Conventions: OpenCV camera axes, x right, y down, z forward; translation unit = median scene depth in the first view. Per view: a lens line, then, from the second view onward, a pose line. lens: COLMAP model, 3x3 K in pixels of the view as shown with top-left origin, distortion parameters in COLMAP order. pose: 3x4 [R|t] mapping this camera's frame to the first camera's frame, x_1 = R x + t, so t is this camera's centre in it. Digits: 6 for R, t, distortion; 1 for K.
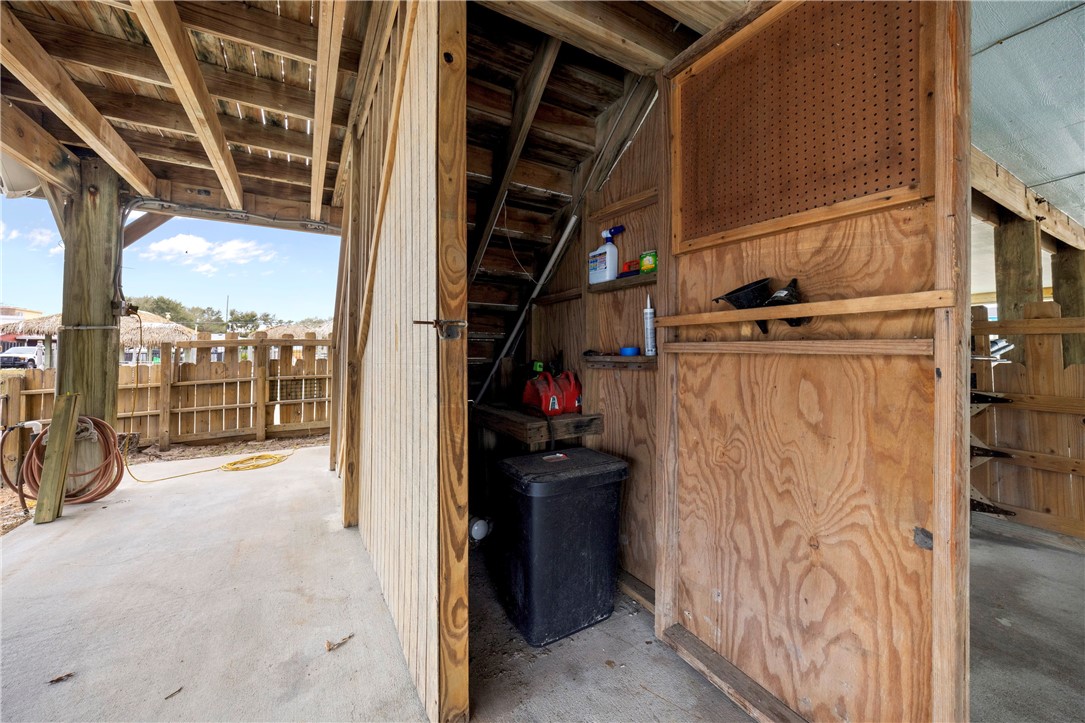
lens RADIAL K [[409.1, 0, 536.3], [0, 409.1, 336.0], [0, 0, 1]] dist [-0.002738, -0.000190]
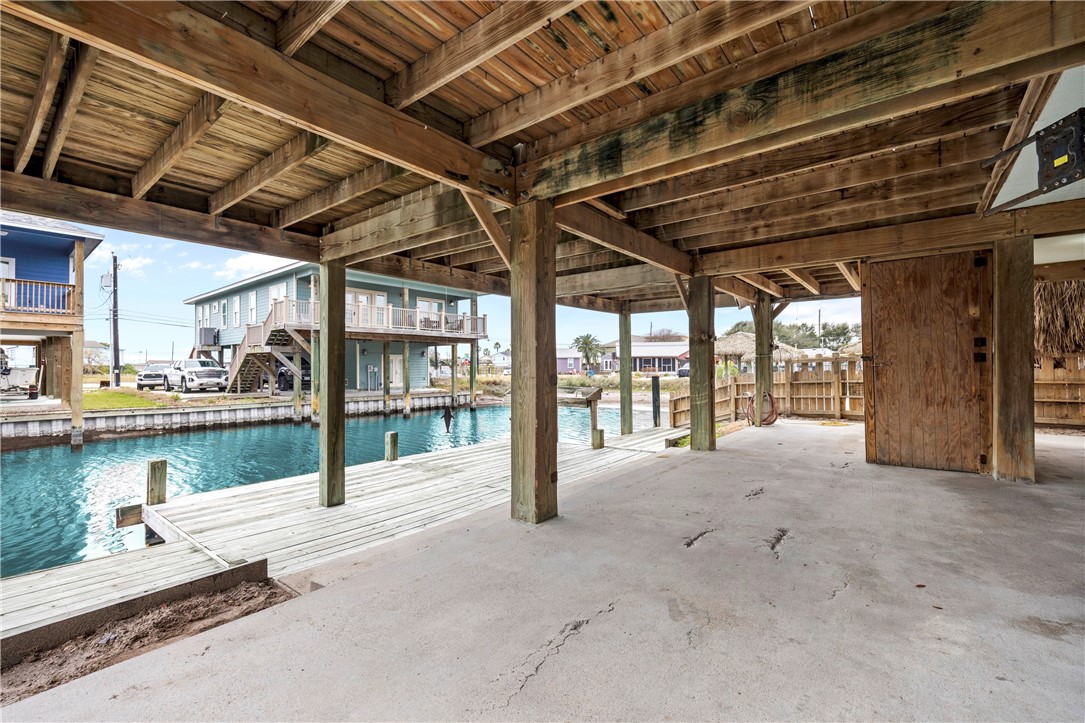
lens RADIAL K [[463.8, 0, 540.8], [0, 463.8, 358.4], [0, 0, 1]] dist [-0.000431, -0.000029]
pose [[0.368916, -0.018059, -0.929287, 0.626205], [0.040970, 0.999155, -0.003152, -0.031020], [0.928560, -0.036910, 0.369344, -0.796005]]
